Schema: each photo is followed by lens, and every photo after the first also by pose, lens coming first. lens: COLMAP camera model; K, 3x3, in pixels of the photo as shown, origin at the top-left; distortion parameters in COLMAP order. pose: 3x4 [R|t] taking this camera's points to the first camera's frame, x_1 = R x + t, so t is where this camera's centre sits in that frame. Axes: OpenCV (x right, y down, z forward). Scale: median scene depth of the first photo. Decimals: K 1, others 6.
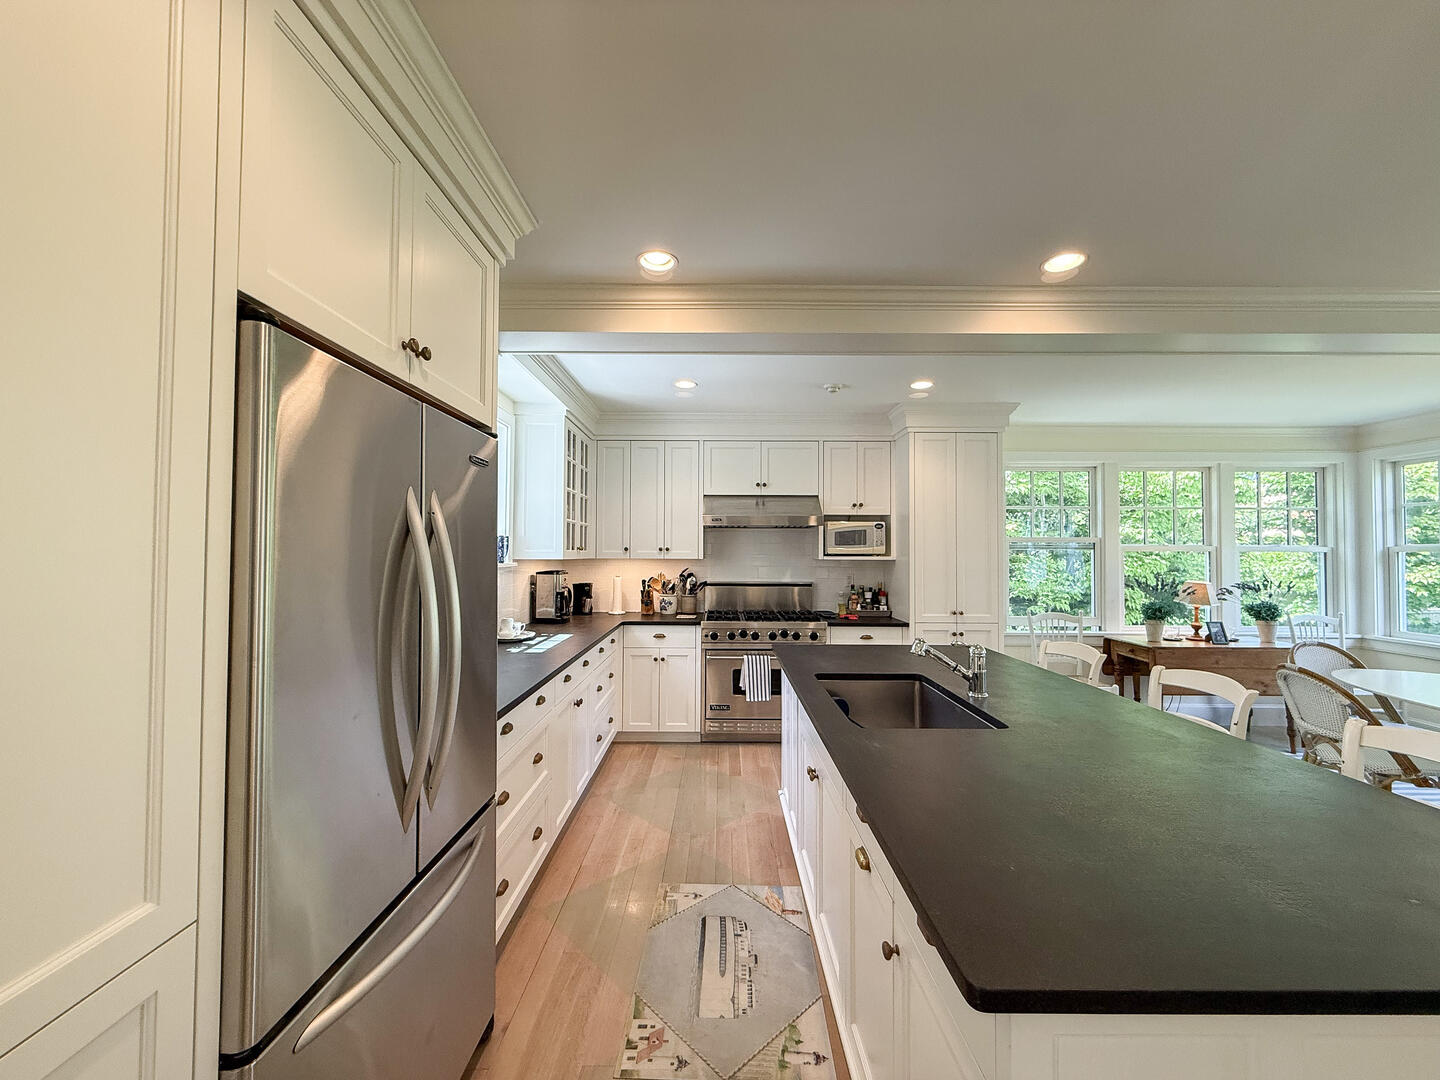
lens RADIAL K [[573.1, 0, 710.0], [0, 573.1, 545.6], [0, 0, 1]] dist [0.001363, -0.000358]
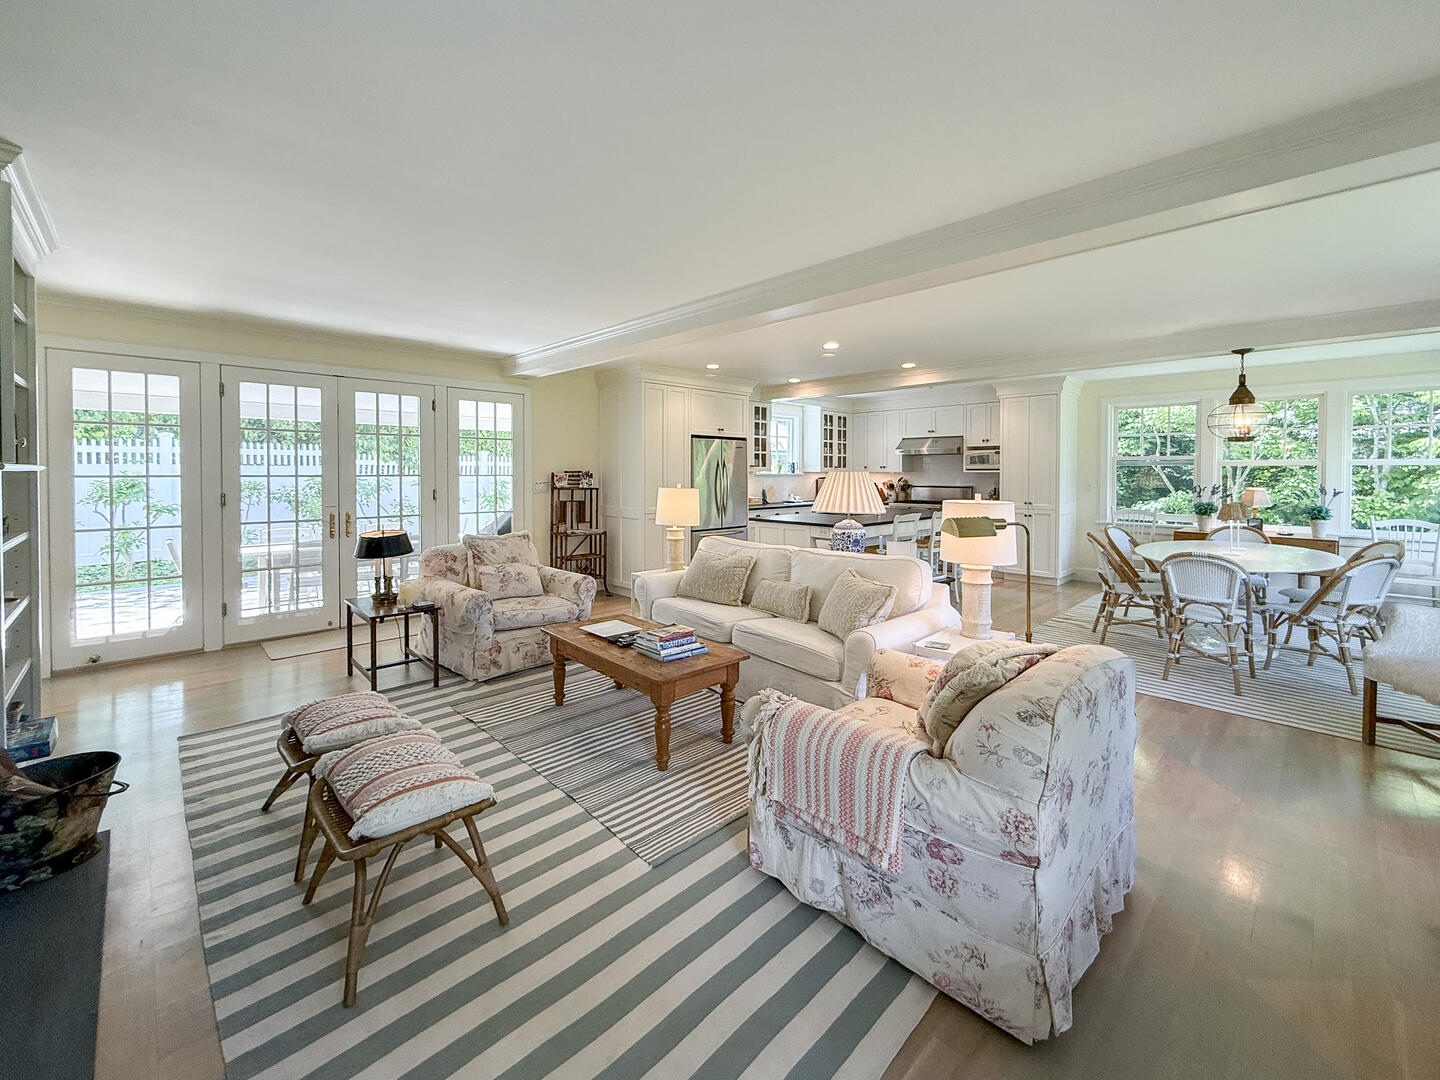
lens RADIAL K [[573.1, 0, 725.9], [0, 573.1, 476.7], [0, 0, 1]] dist [0.001363, -0.000358]
pose [[0.702272, 0.004161, -0.711896, 0.938110], [0.015424, 0.999659, 0.021058, -0.010267], [0.711741, -0.025769, 0.701969, -0.752044]]
